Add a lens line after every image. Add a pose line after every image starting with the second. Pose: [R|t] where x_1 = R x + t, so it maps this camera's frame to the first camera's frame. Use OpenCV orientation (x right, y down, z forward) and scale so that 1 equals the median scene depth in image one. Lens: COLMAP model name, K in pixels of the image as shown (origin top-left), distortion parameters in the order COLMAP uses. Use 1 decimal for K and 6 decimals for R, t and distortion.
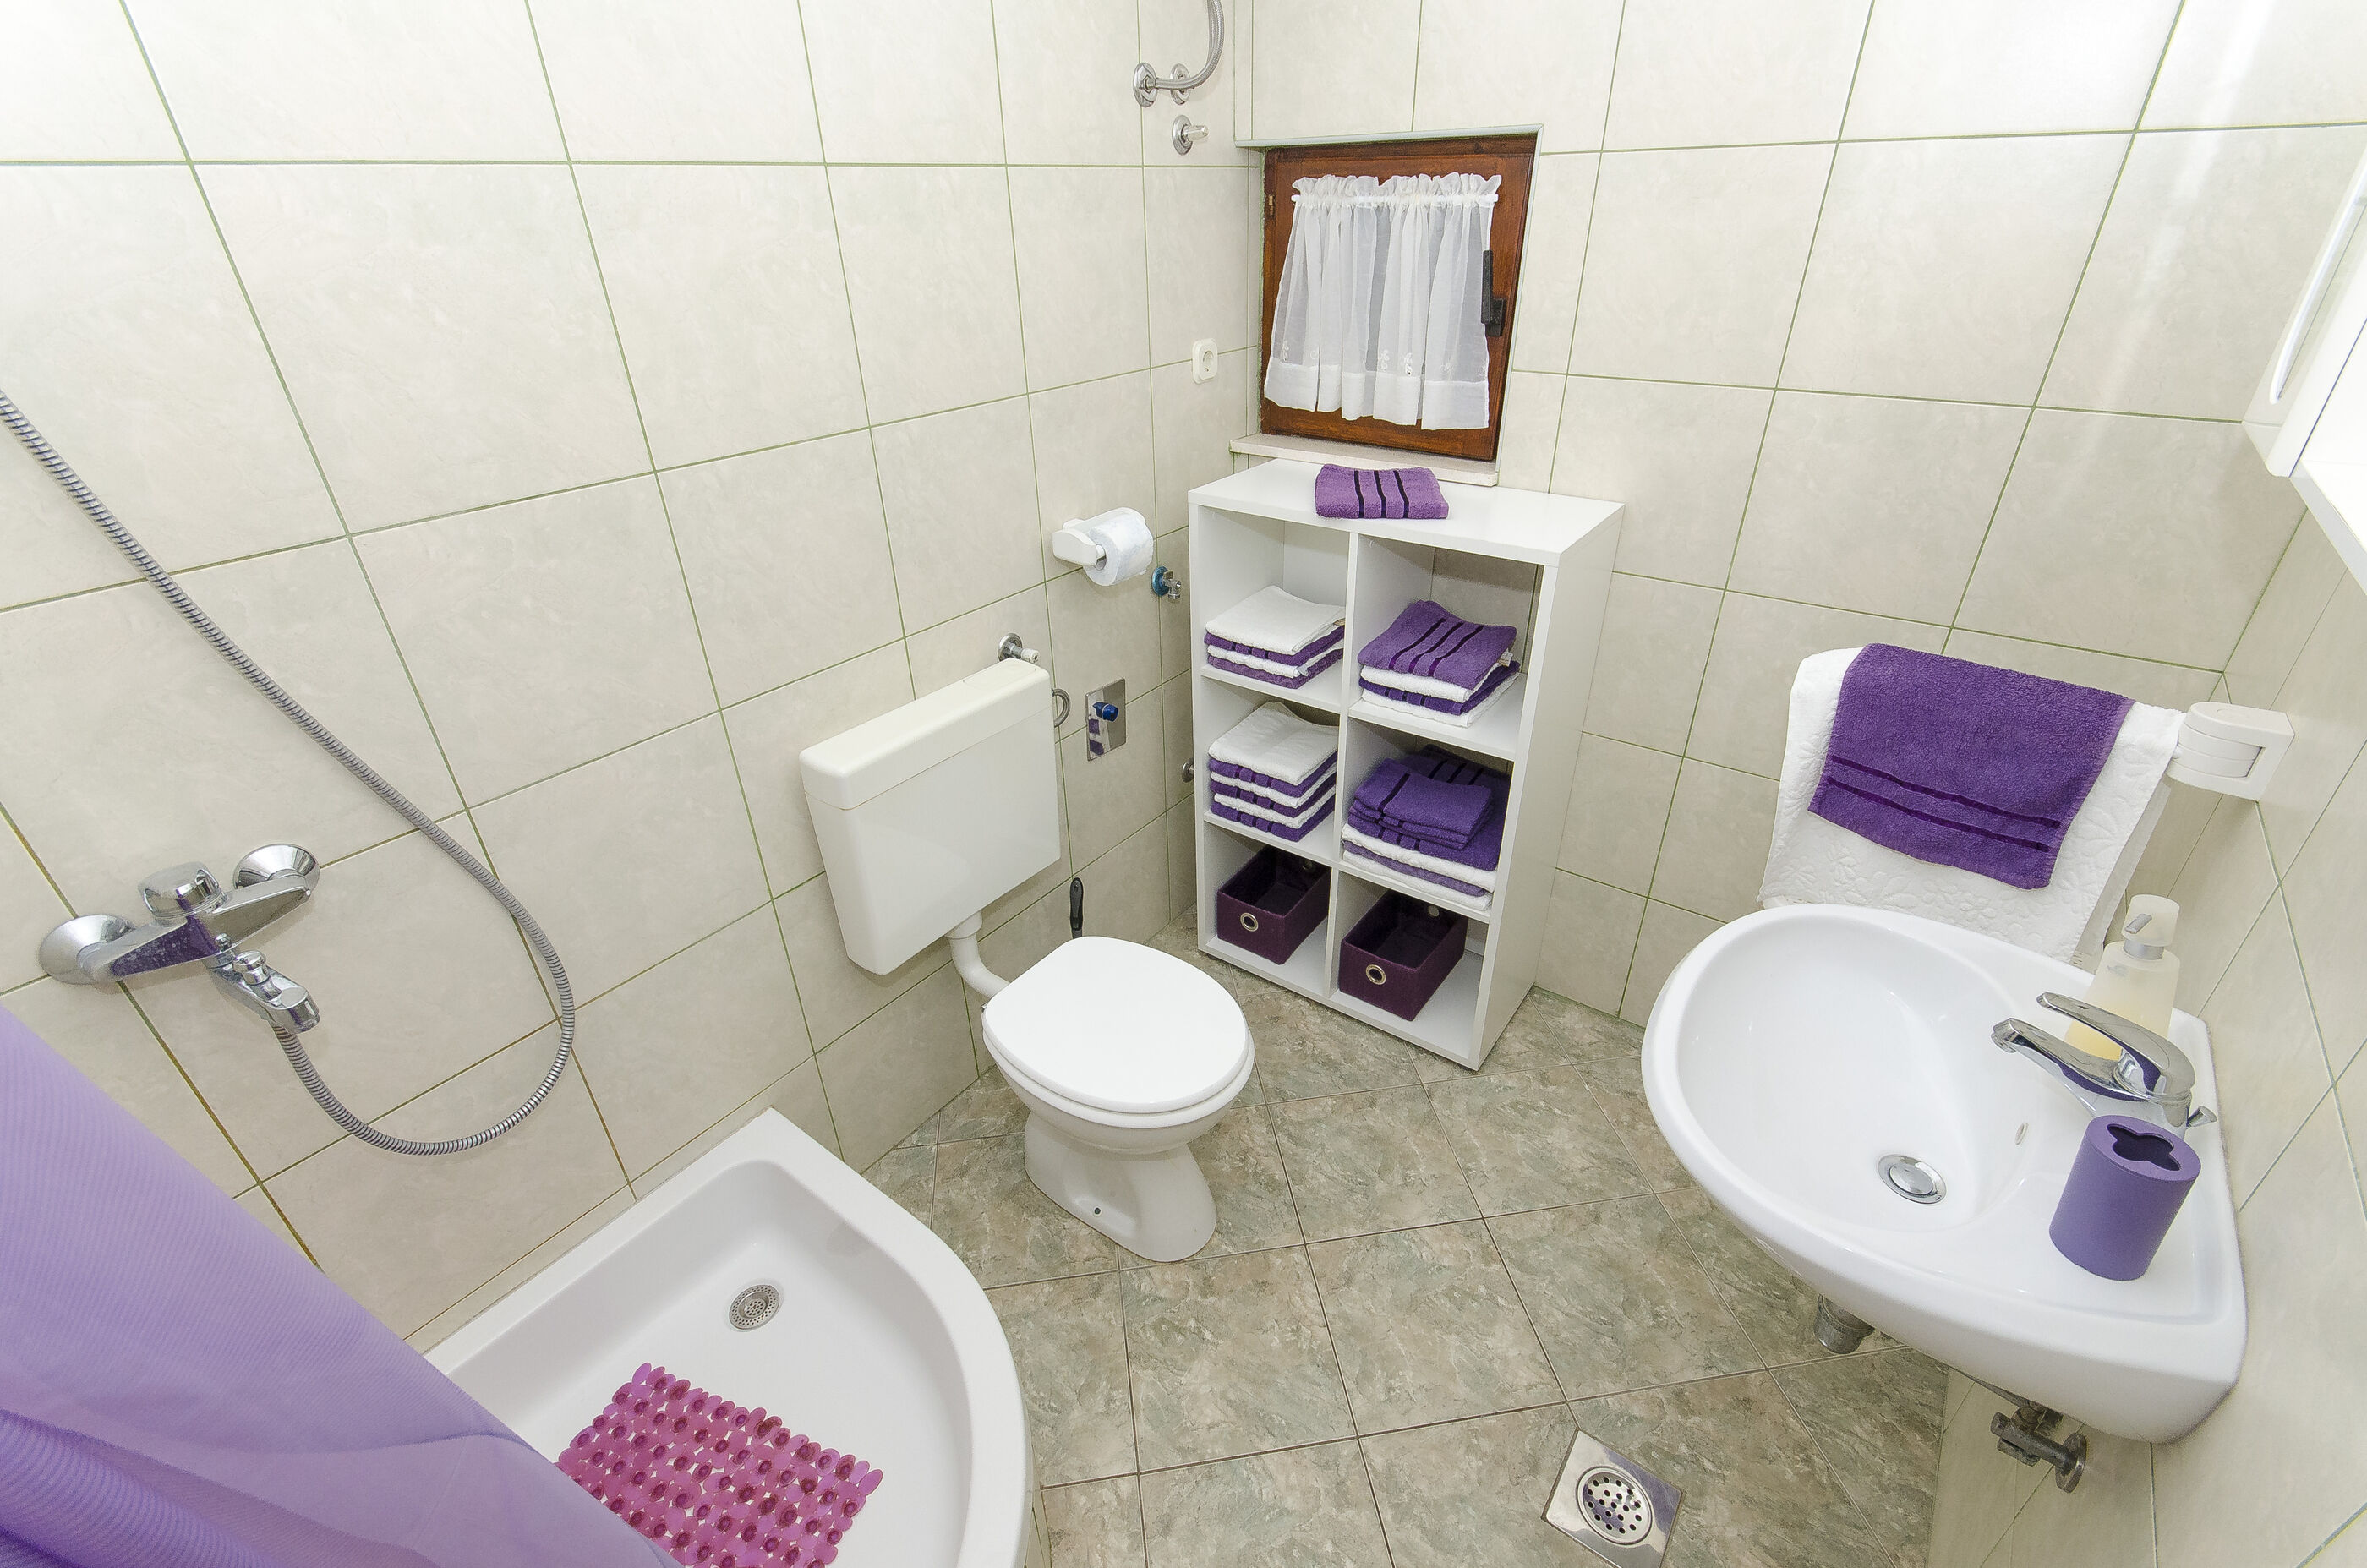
lens RADIAL K [[1026.7, 0, 1195.1], [0, 1026.7, 788.7], [0, 0, 1]] dist [-0.002185, 0.000283]
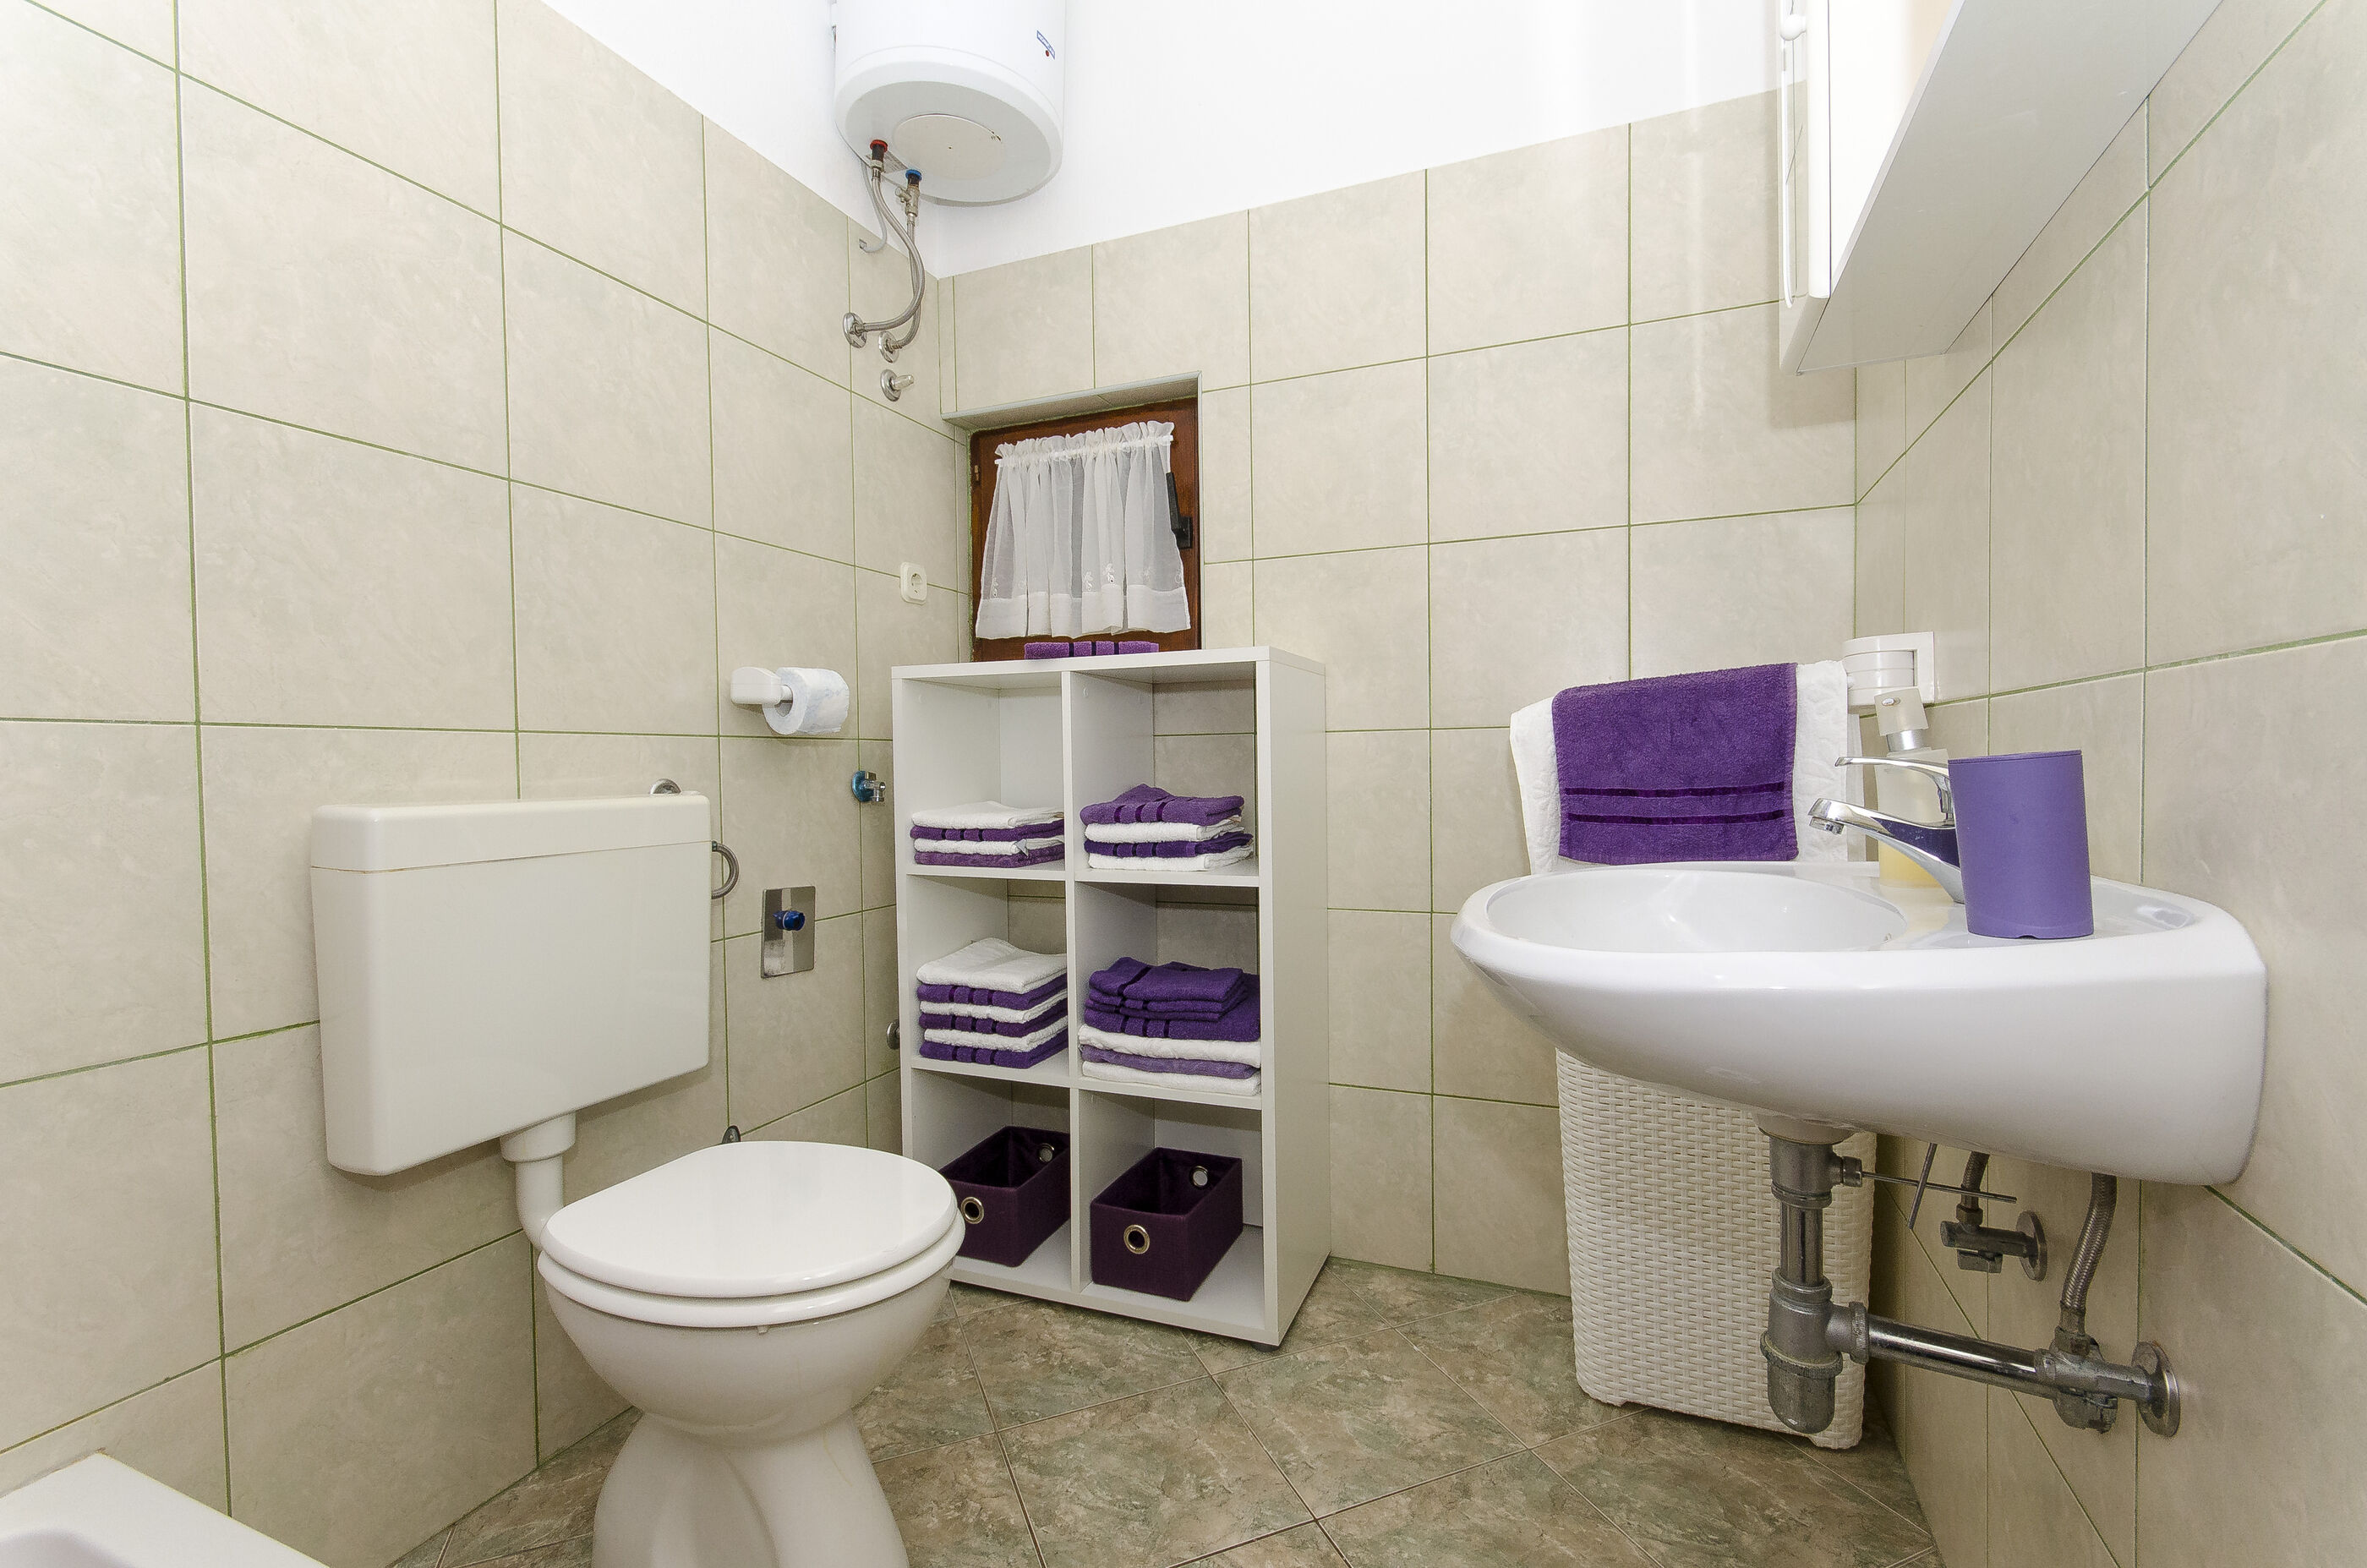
lens RADIAL K [[1026.7, 0, 1195.1], [0, 1026.7, 788.7], [0, 0, 1]] dist [-0.002185, 0.000283]
pose [[0.969586, -0.001219, 0.244747, 0.032285], [0.119300, 0.875502, -0.468257, 0.281661], [-0.213706, 0.483214, 0.849020, 0.183548]]
